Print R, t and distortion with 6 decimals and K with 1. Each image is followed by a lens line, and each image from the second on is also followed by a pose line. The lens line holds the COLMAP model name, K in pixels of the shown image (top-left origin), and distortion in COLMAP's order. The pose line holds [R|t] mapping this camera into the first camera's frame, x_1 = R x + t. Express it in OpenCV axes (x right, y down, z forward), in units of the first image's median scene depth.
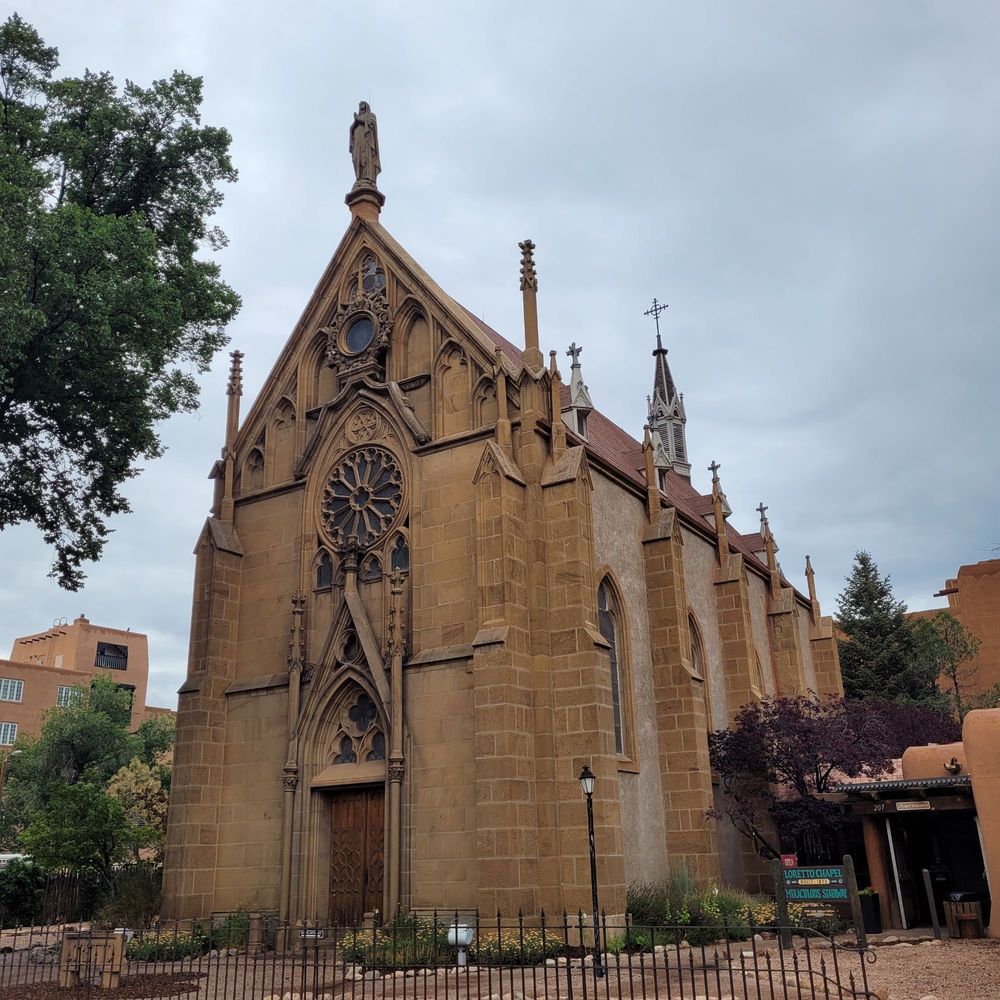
lens RADIAL K [[1004.3, 0, 500.0], [0, 1004.3, 500.0], [0, 0, 1]] dist [0.043838, 0.000084]
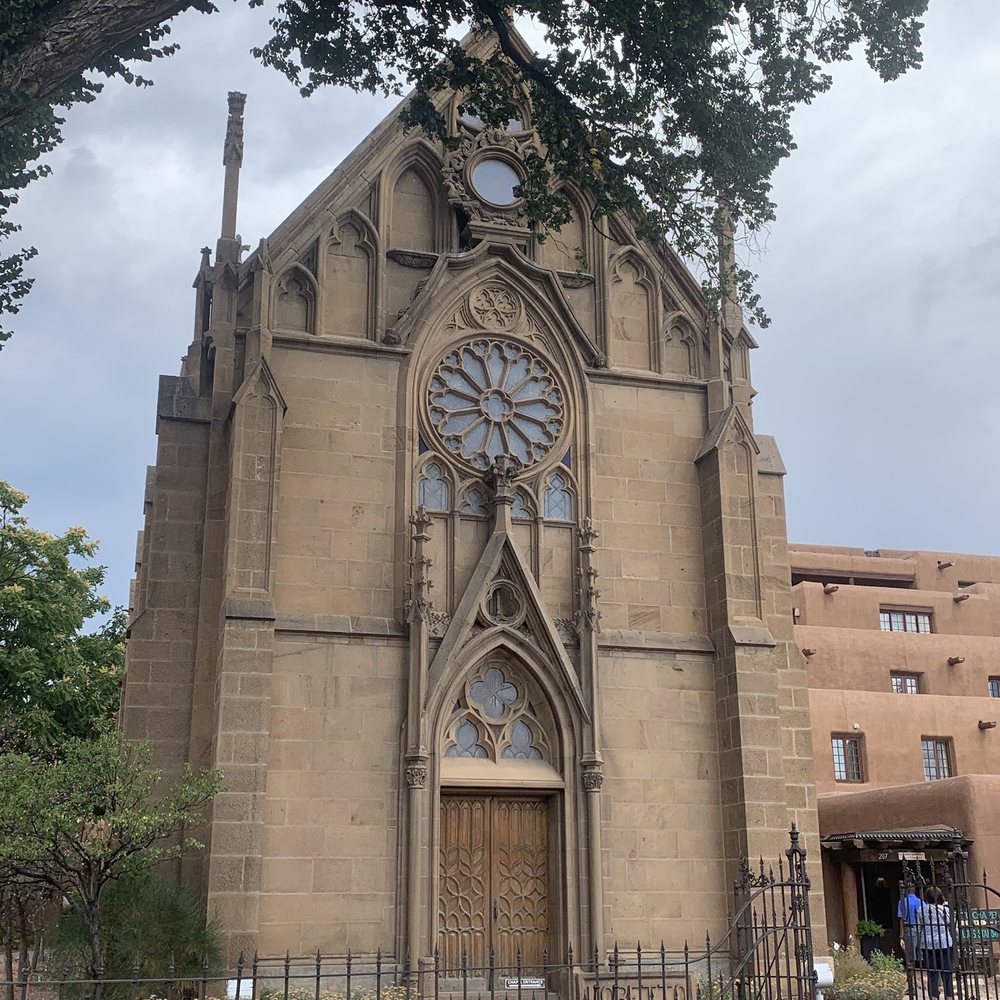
lens RADIAL K [[1341.1, 0, 503.1], [0, 1341.1, 484.1], [0, 0, 1]] dist [0.193804, -0.636889]
pose [[0.663552, 0.246398, 0.706390, -0.853639], [-0.265779, 0.960254, -0.085287, 0.142536], [-0.699328, -0.131152, 0.702666, 0.307107]]
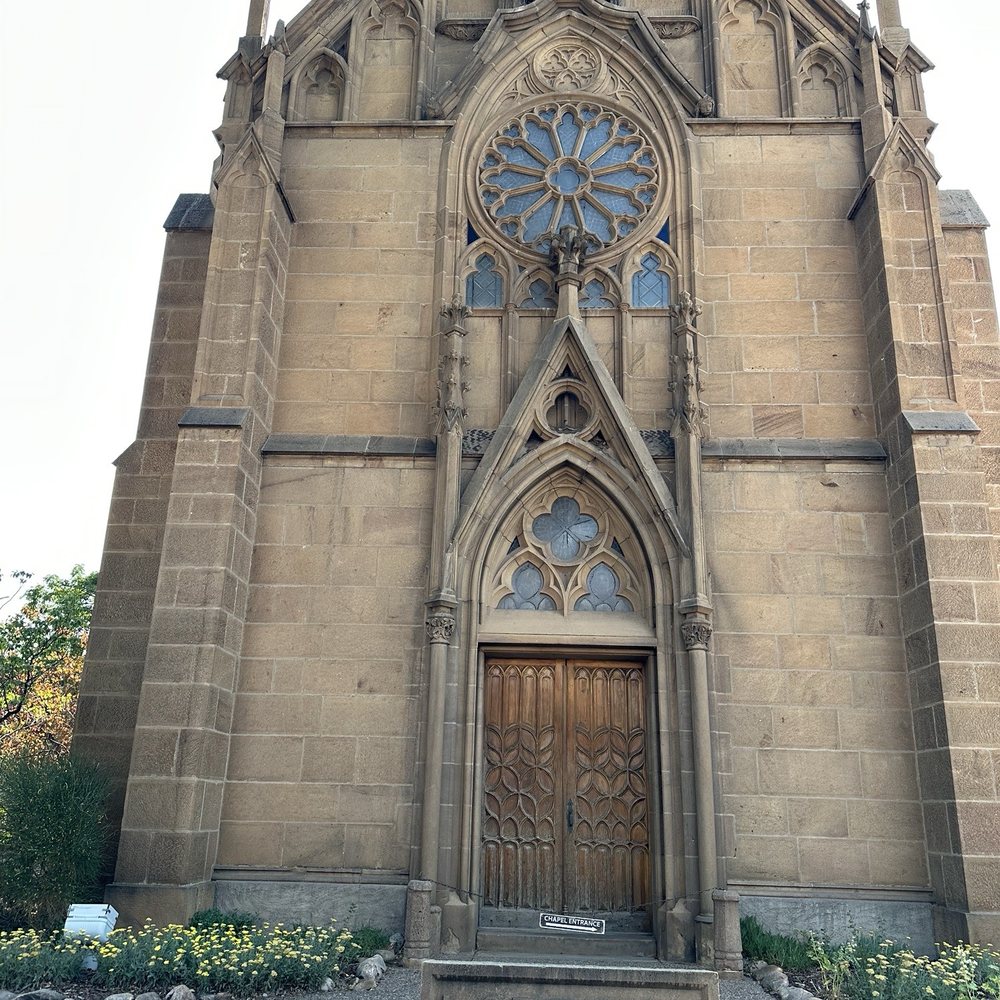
lens RADIAL K [[935.6, 0, 495.0], [0, 935.6, 498.8], [0, 0, 1]] dist [0.158269, -0.299049]
pose [[0.868864, 0.204770, 0.450715, -0.401627], [-0.215213, 0.976148, -0.028609, 0.213680], [-0.445822, -0.072142, 0.892210, 0.535583]]
